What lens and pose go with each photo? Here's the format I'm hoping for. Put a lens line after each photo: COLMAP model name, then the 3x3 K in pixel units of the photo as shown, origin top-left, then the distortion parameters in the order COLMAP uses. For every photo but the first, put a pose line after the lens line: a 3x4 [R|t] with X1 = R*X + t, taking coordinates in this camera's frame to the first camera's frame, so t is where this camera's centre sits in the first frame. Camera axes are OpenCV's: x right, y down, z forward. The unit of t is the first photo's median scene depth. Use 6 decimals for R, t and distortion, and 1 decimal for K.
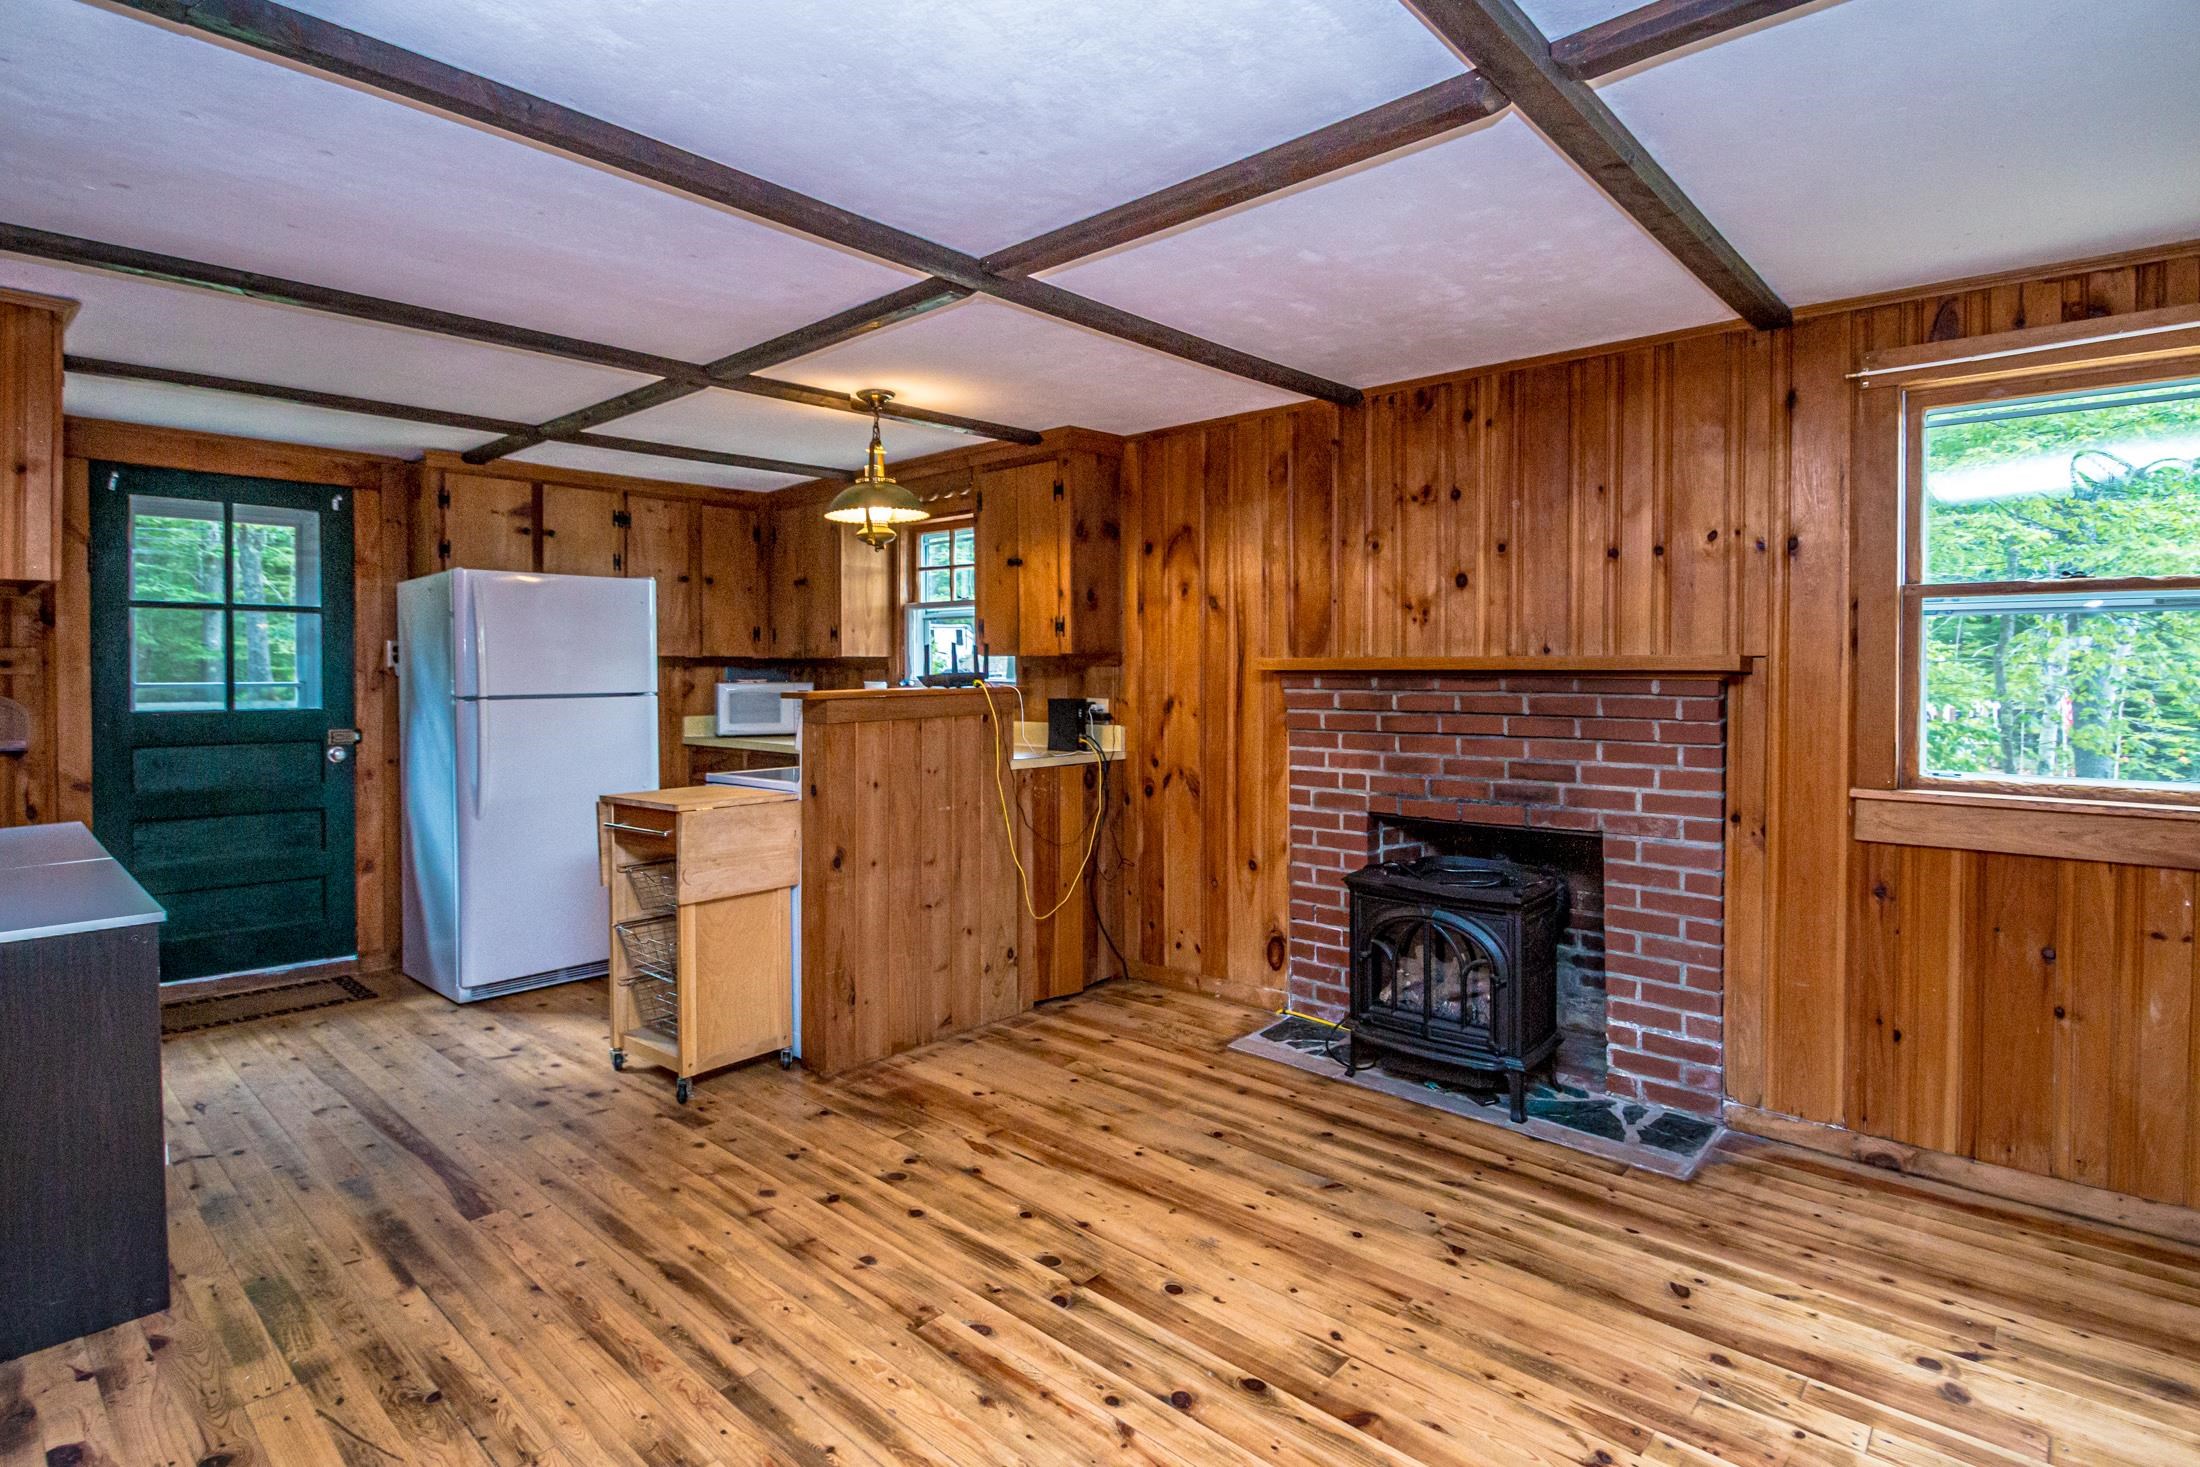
lens RADIAL K [[1104.4, 0, 1092.0], [0, 1104.4, 697.7], [0, 0, 1]] dist [0.004147, -0.011077]
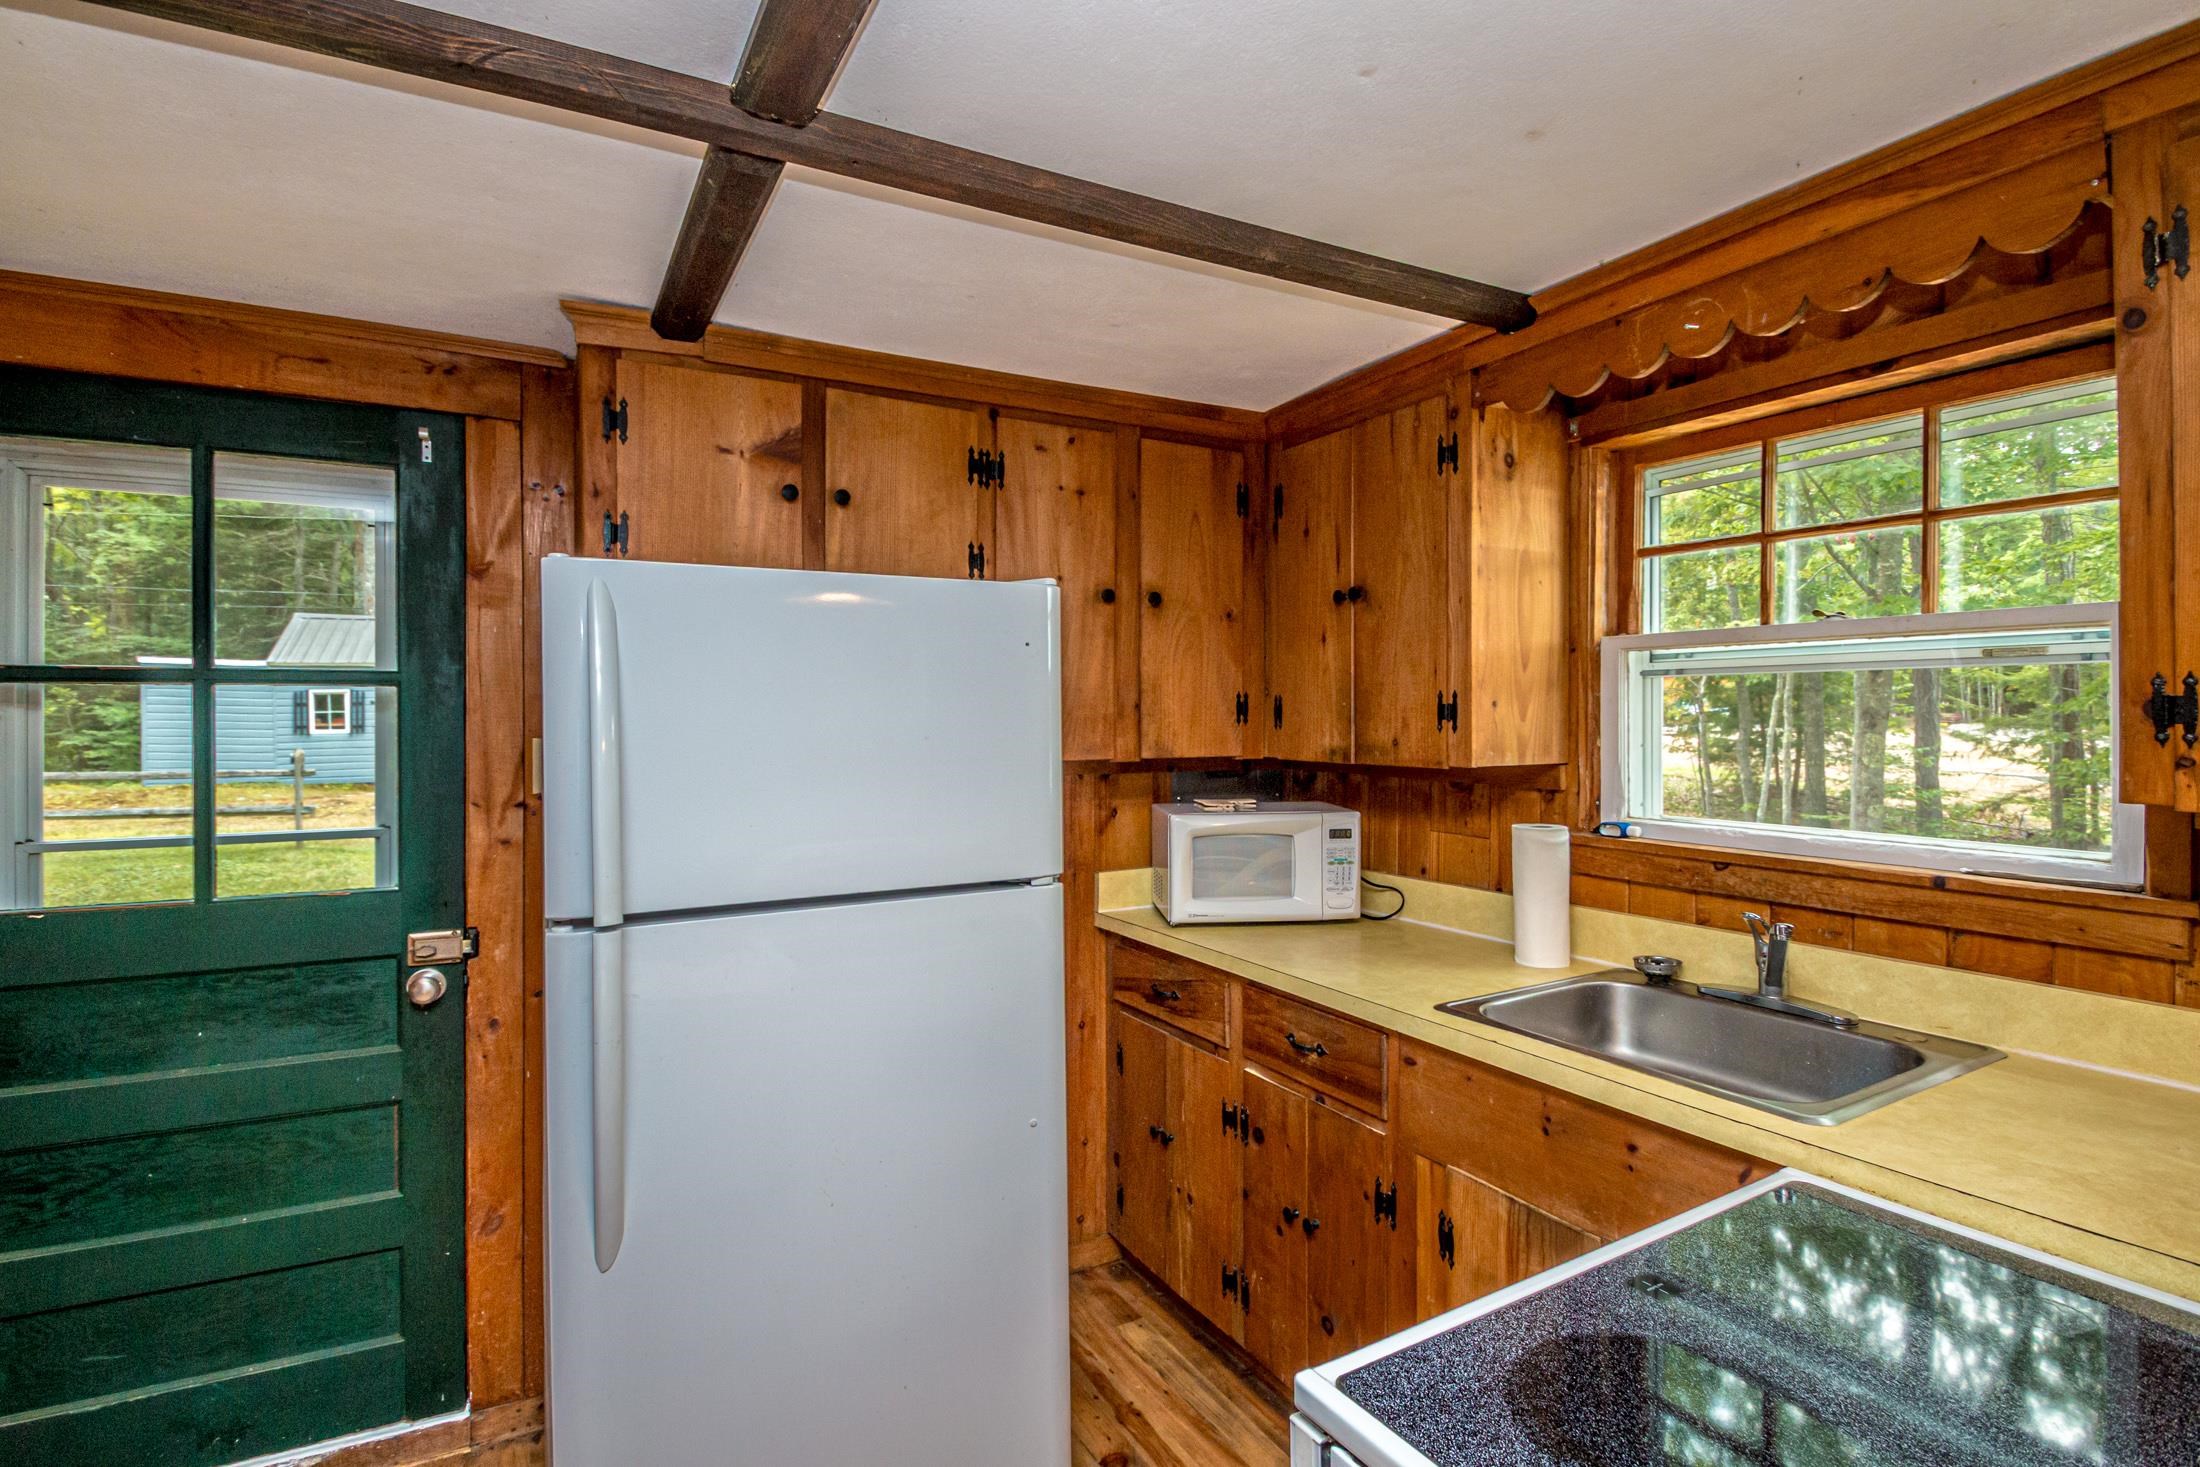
lens RADIAL K [[1104.4, 0, 1091.1], [0, 1104.4, 739.2], [0, 0, 1]] dist [0.004147, -0.011077]
pose [[0.956603, -0.000013, -0.291394, -0.386942], [-0.001286, 0.999990, -0.004267, -0.071253], [0.291392, 0.004457, 0.956593, 0.887653]]
